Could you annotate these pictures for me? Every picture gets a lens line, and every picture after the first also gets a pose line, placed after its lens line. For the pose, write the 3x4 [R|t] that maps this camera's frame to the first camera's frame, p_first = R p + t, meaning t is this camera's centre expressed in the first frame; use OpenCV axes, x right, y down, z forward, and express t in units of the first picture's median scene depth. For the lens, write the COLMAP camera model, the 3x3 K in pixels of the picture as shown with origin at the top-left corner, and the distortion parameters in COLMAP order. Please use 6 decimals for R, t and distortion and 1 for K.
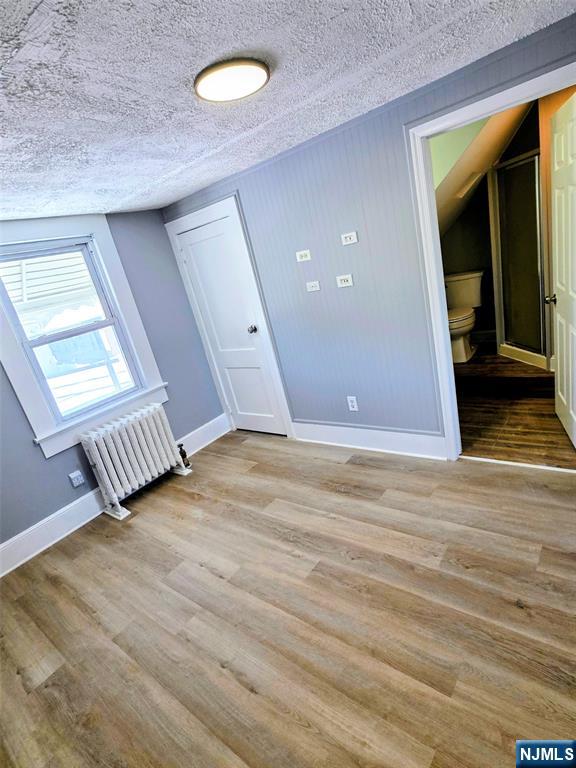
lens RADIAL K [[401.8, 0, 291.5], [0, 401.8, 384.4], [0, 0, 1]] dist [-0.000024, 0.000138]
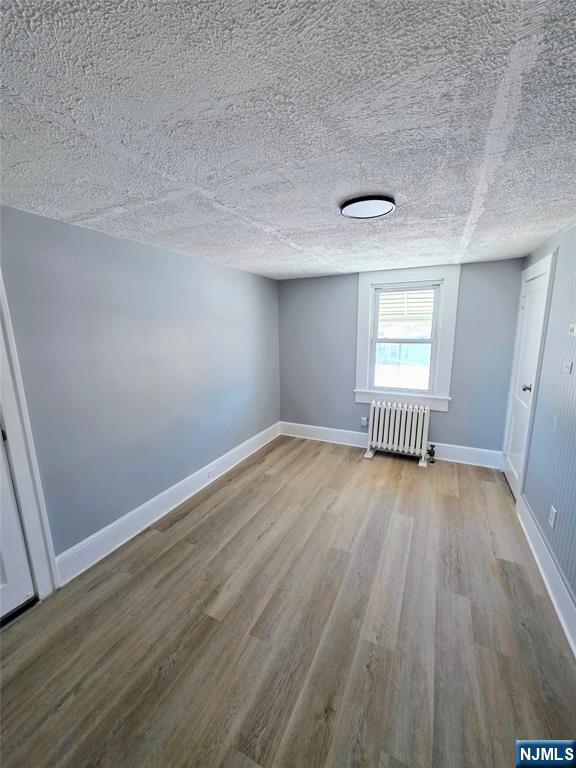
lens RADIAL K [[308.1, 0, 288.0], [0, 308.1, 384.0], [0, 0, 1]] dist [0.001142, 0.000700]
pose [[0.198498, 0.397577, -0.895841, 0.559387], [-0.325106, 0.888988, 0.322499, -0.245608], [0.924610, 0.227228, 0.305717, 0.290831]]
